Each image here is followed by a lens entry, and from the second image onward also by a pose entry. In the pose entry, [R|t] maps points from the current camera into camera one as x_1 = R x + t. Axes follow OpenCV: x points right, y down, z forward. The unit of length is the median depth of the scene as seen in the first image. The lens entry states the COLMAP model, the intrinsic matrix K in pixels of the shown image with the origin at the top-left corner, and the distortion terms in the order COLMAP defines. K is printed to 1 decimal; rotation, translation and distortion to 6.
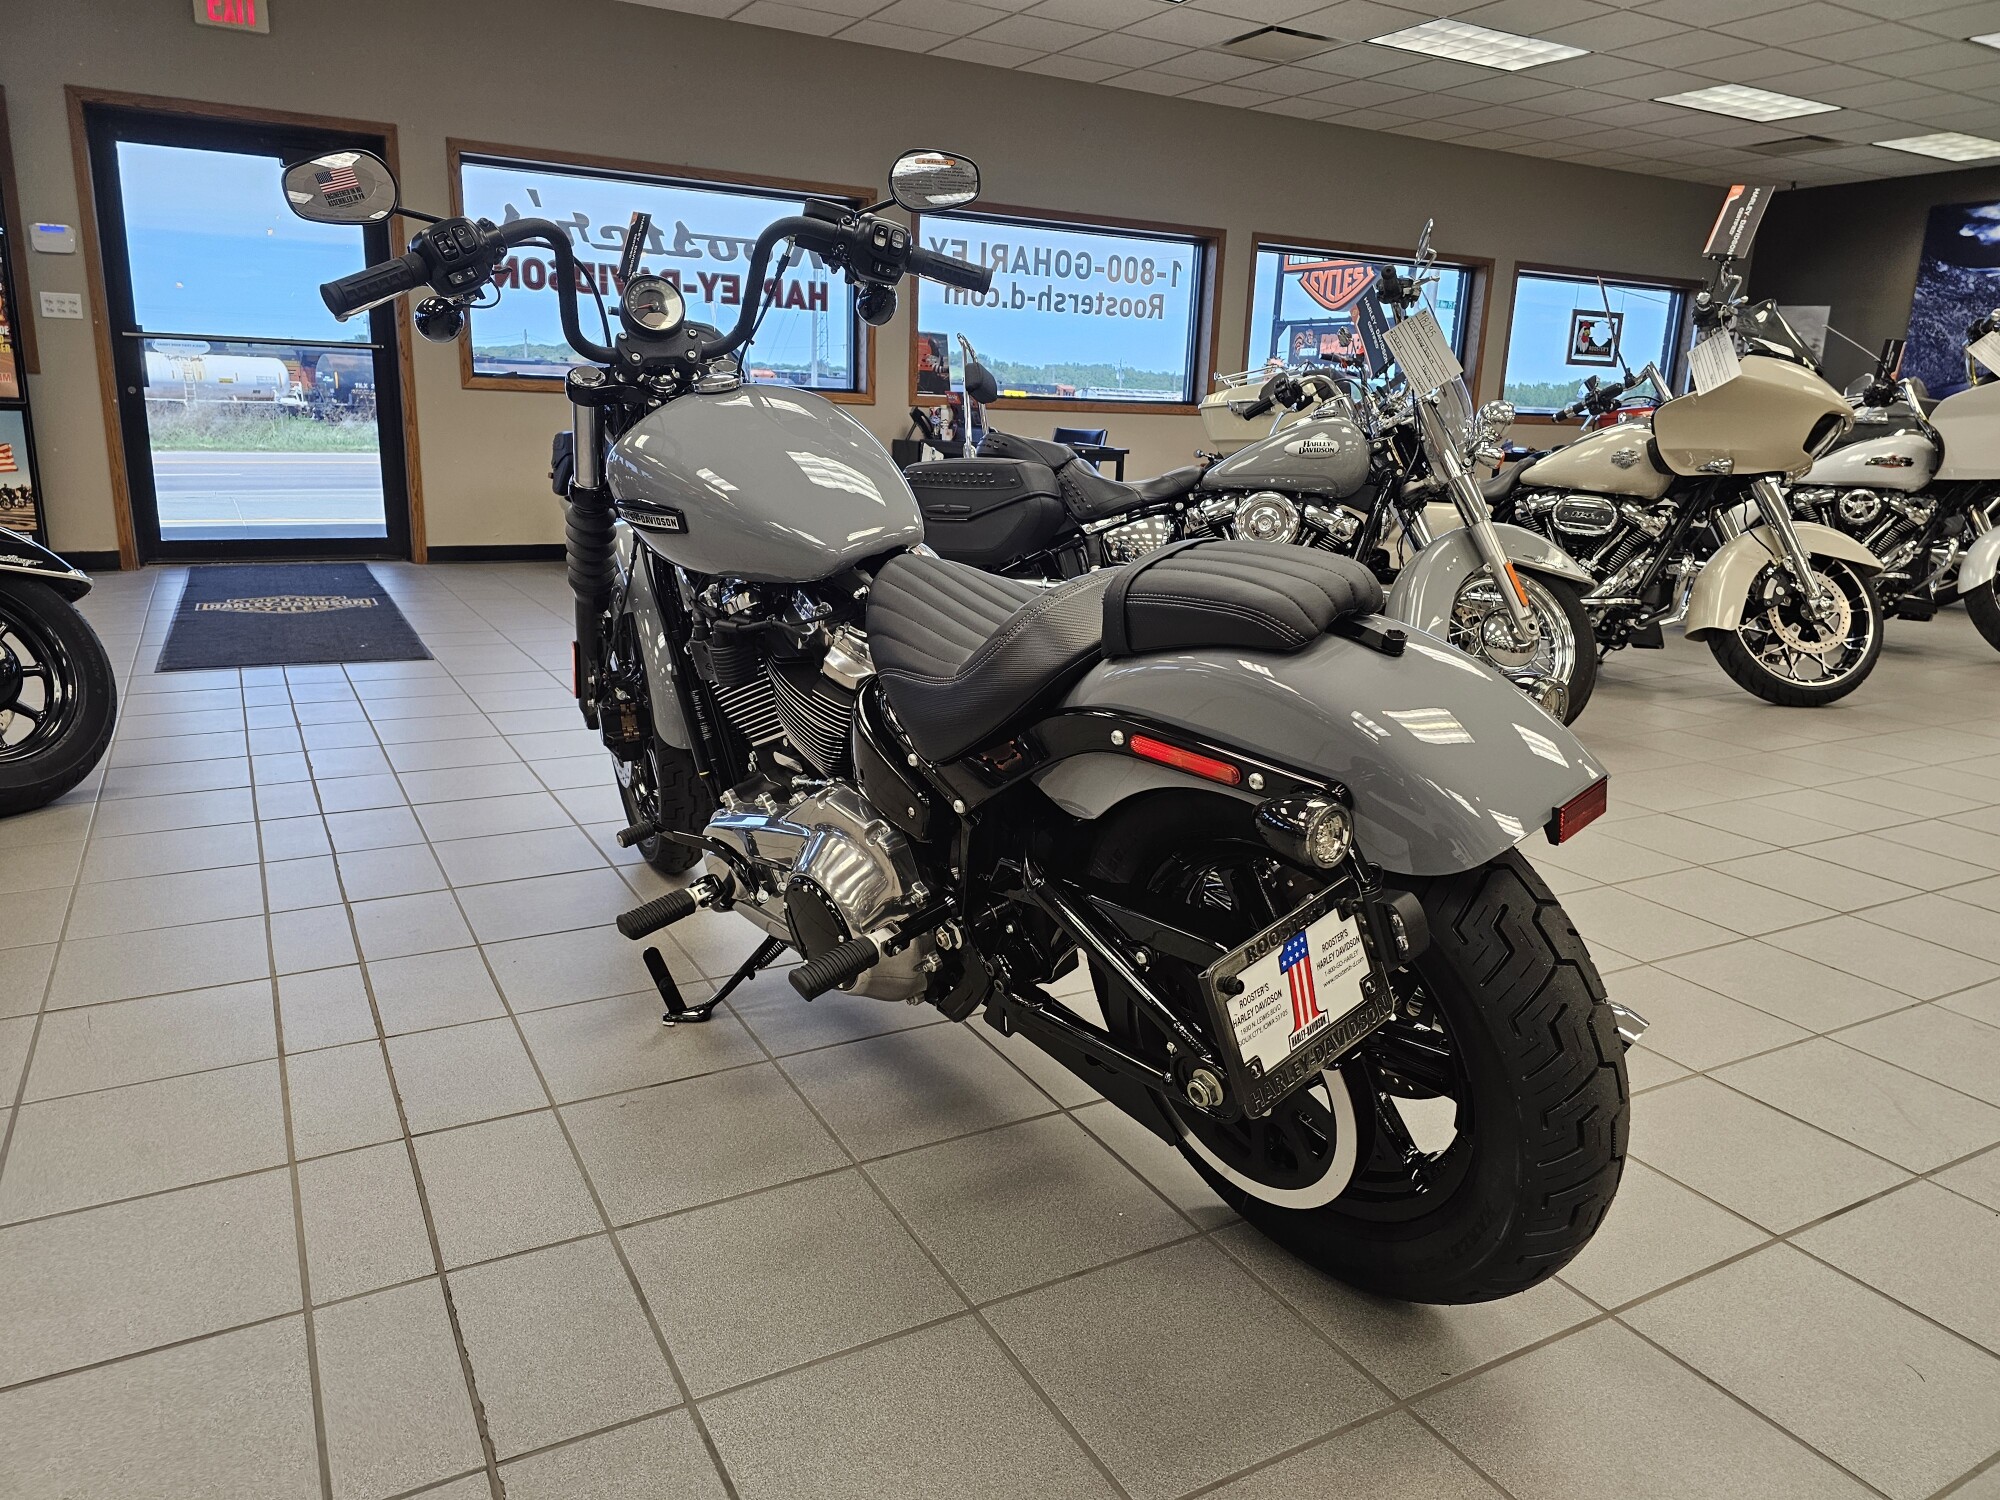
lens RADIAL K [[1359.5, 0, 985.9], [0, 1359.5, 734.3], [0, 0, 1]] dist [0.044544, -0.039312]
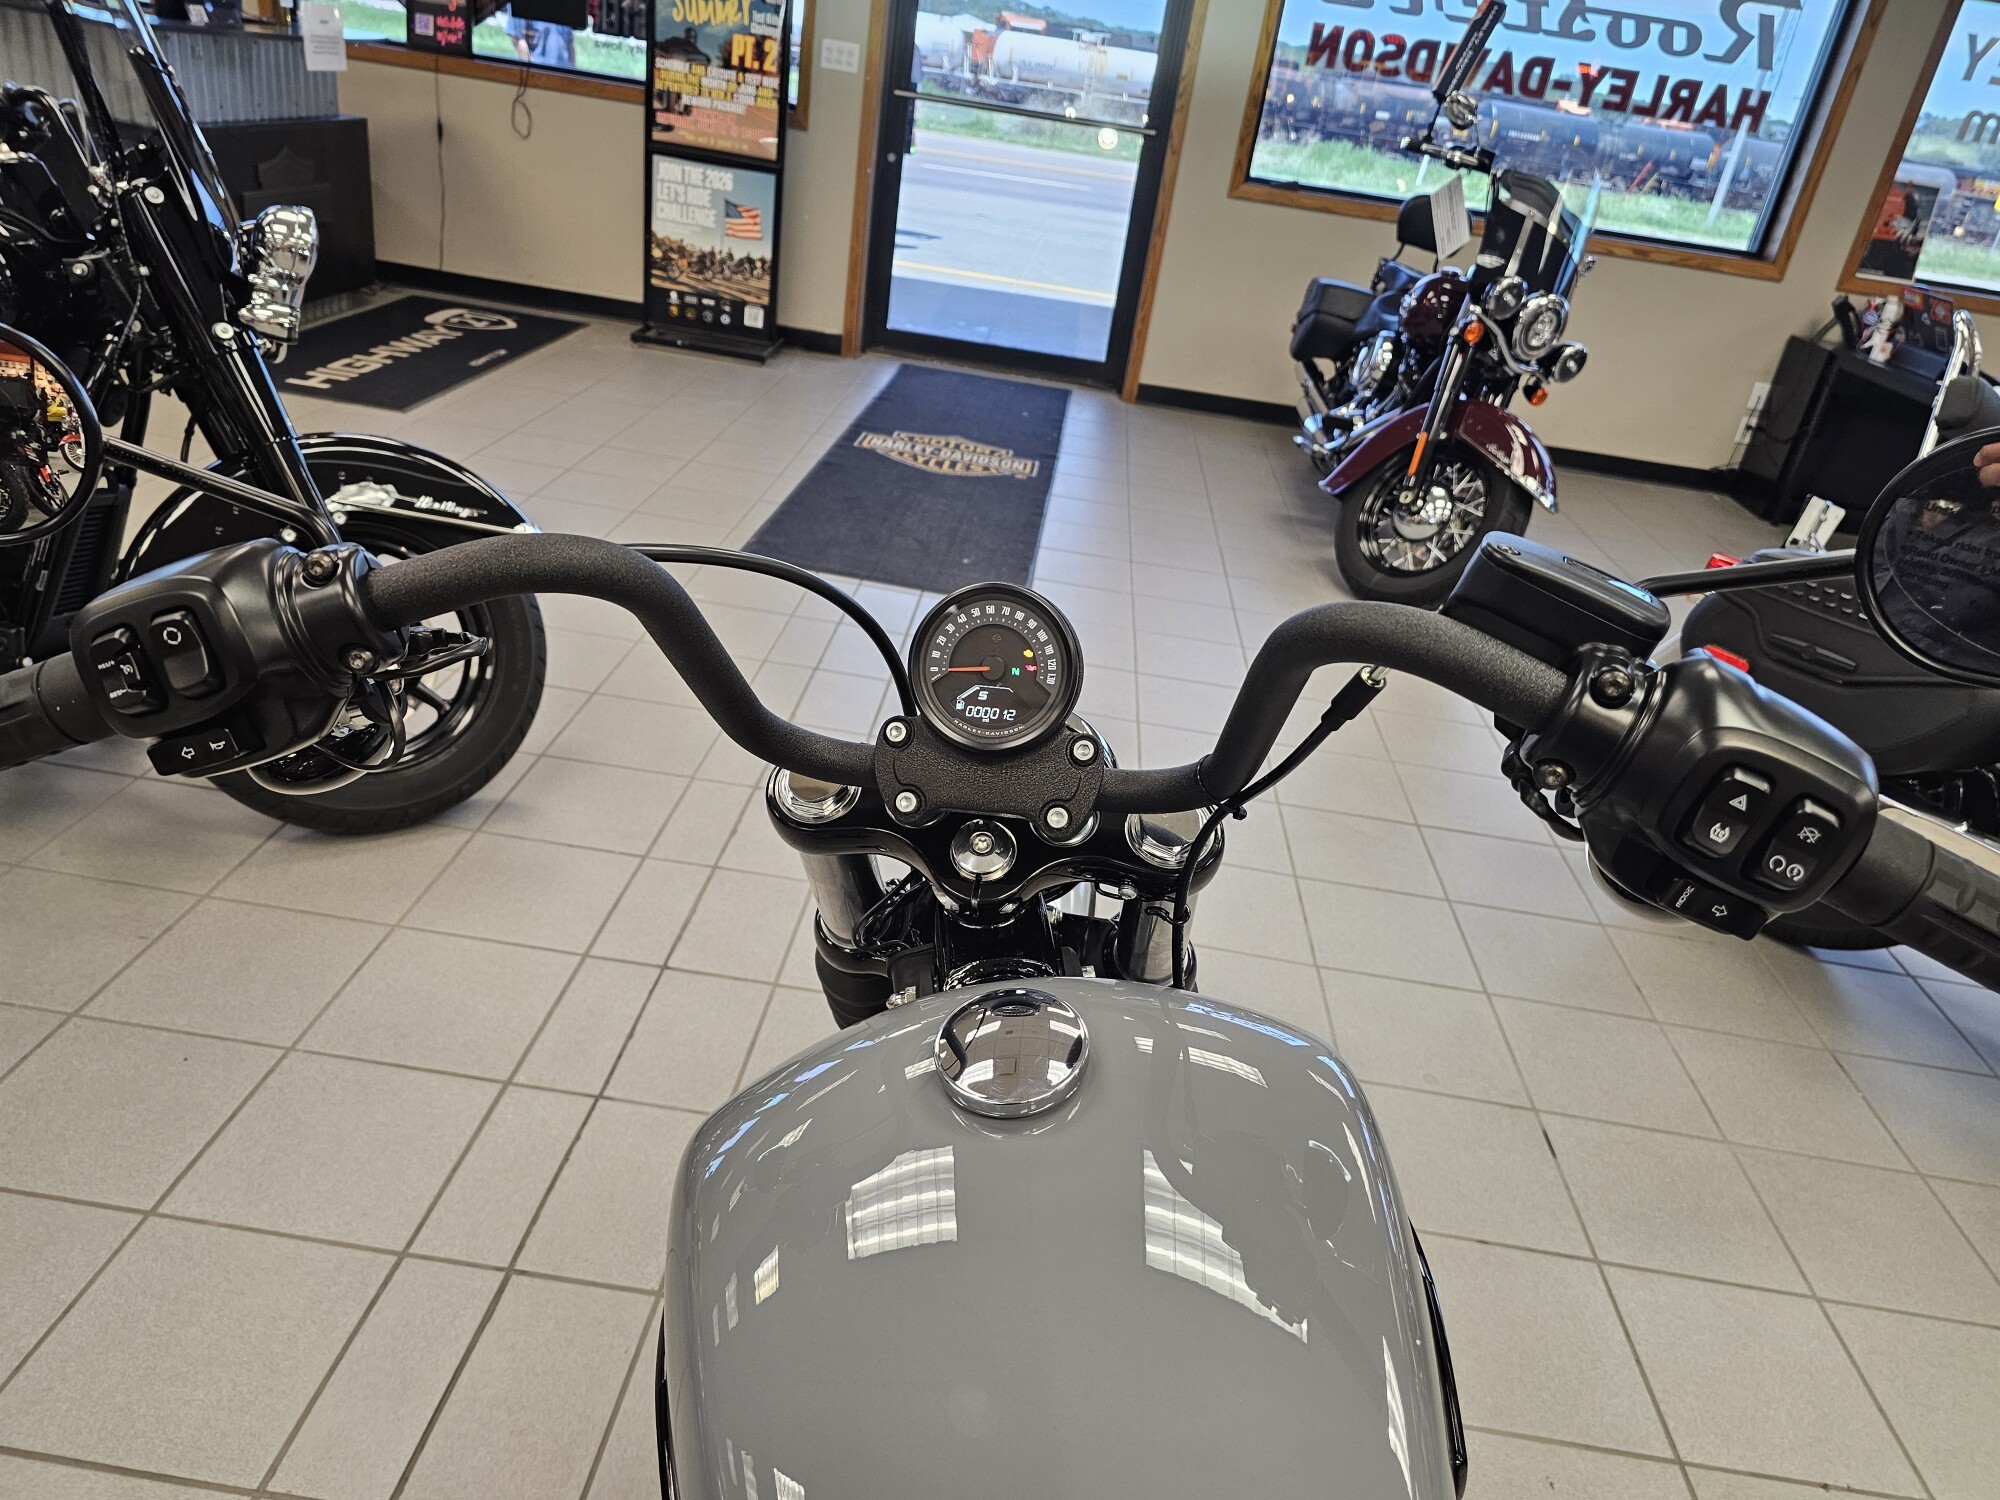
lens RADIAL K [[1352.4, 0, 996.5], [0, 1352.4, 733.4], [0, 0, 1]] dist [0.041641, -0.037641]
pose [[0.827950, 0.323828, -0.457859, -0.023272], [-0.235159, 0.941664, 0.240768, -0.120743], [0.509117, -0.091674, 0.855801, 0.219106]]
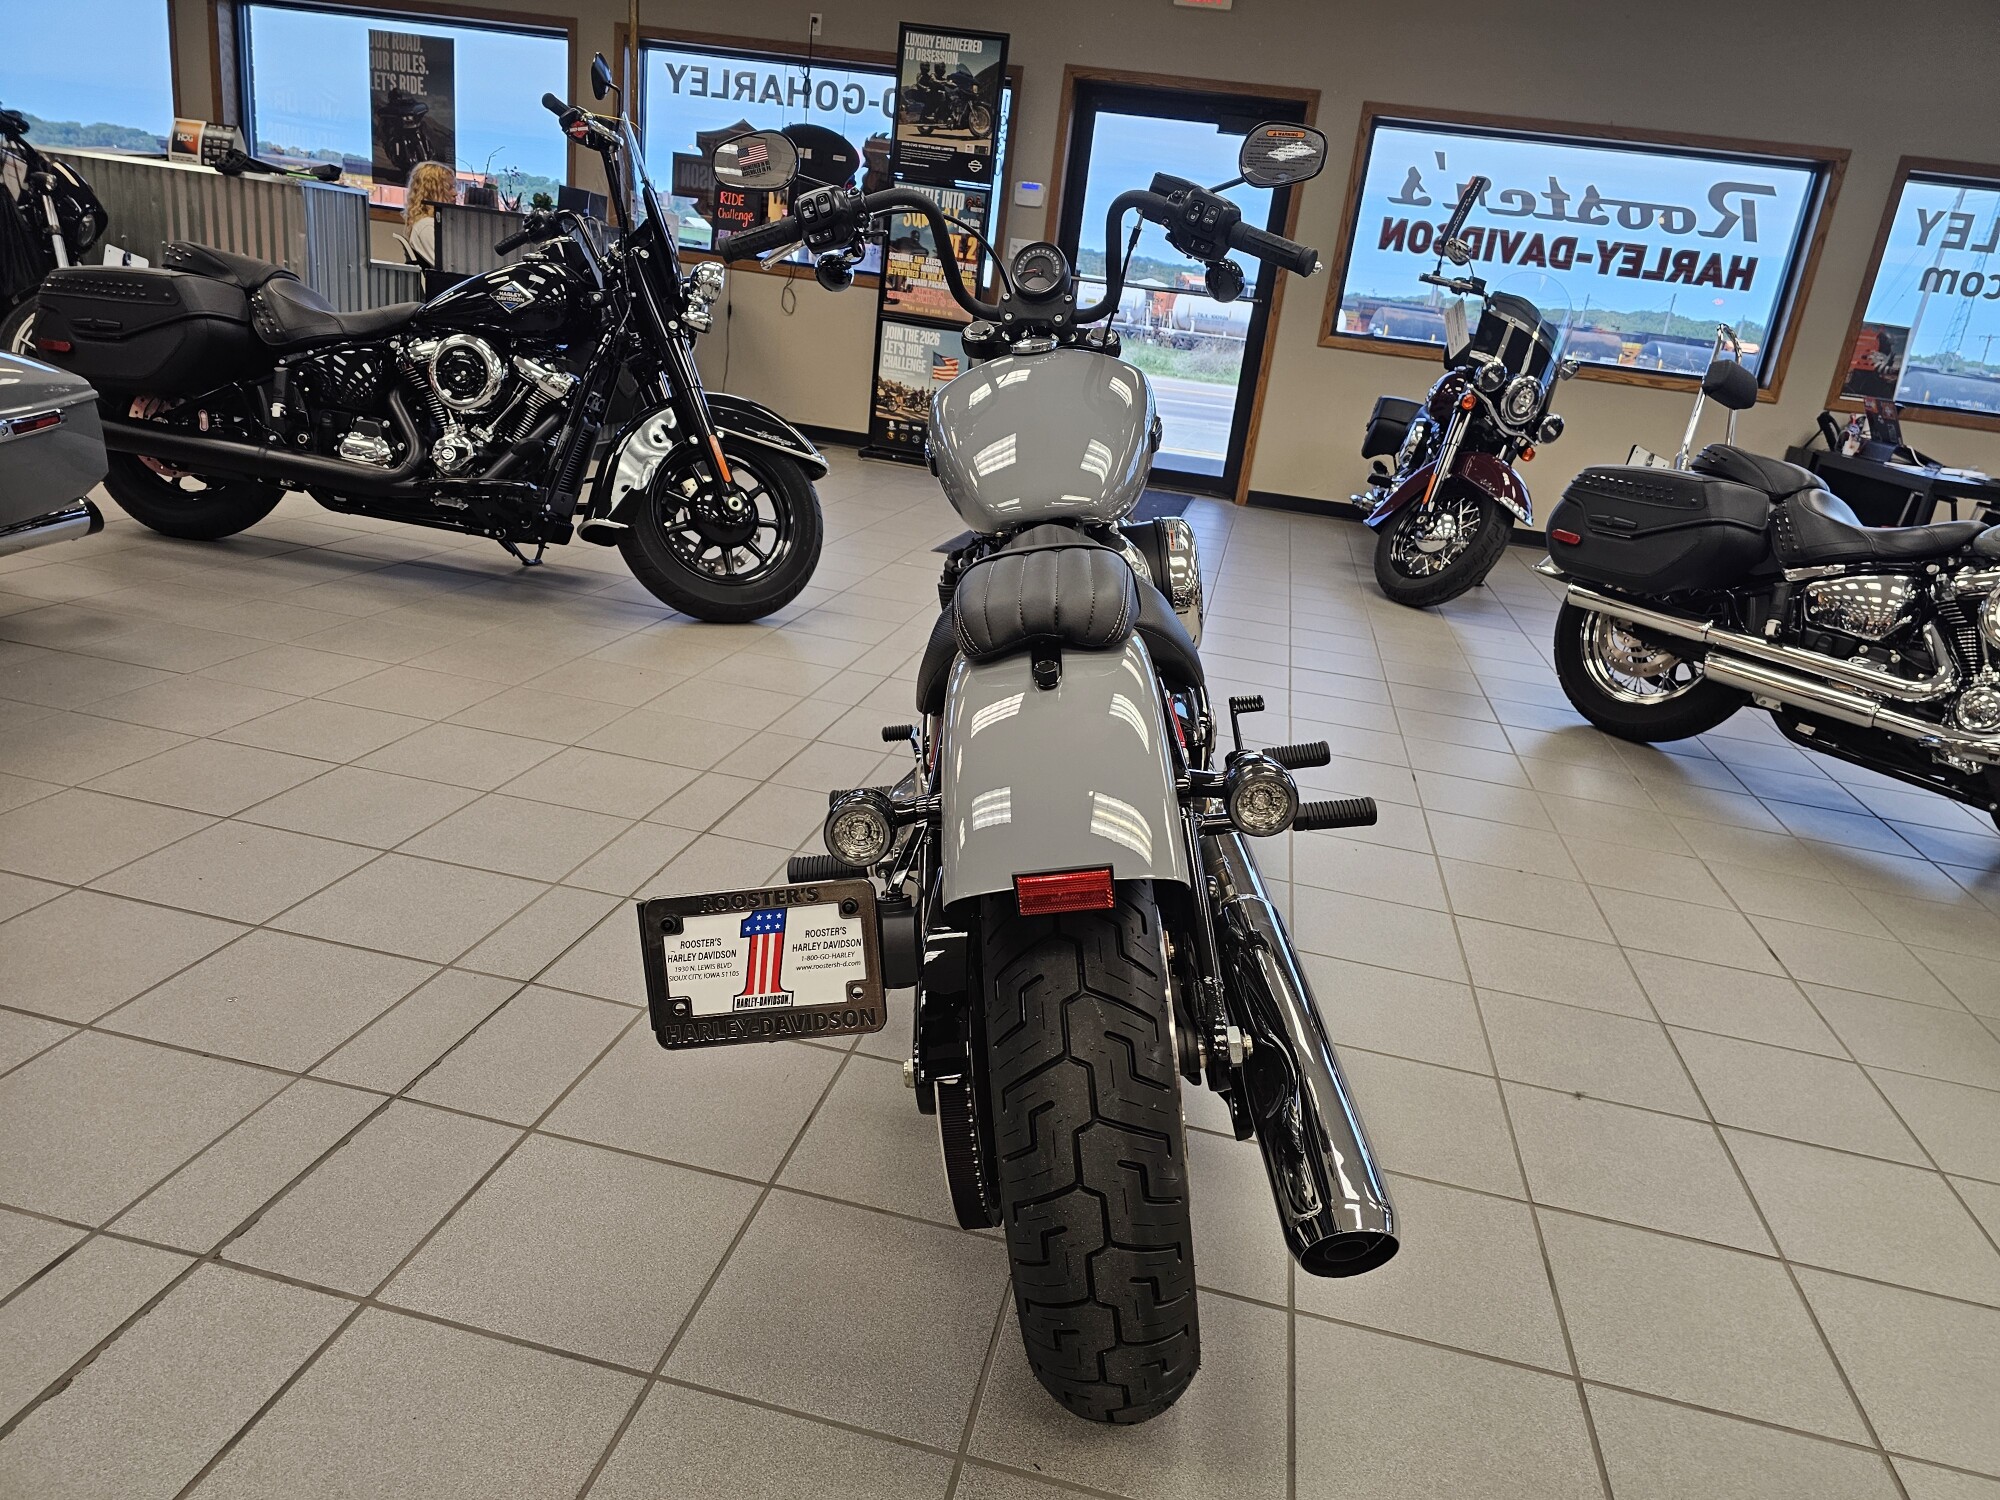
lens RADIAL K [[1353.9, 0, 1014.0], [0, 1353.9, 749.8], [0, 0, 1]] dist [0.063747, -0.059411]
pose [[0.758786, 0.264926, -0.595028, 0.154176], [-0.243567, 0.962677, 0.118017, -0.021989], [0.604086, 0.055380, 0.794993, 0.046363]]
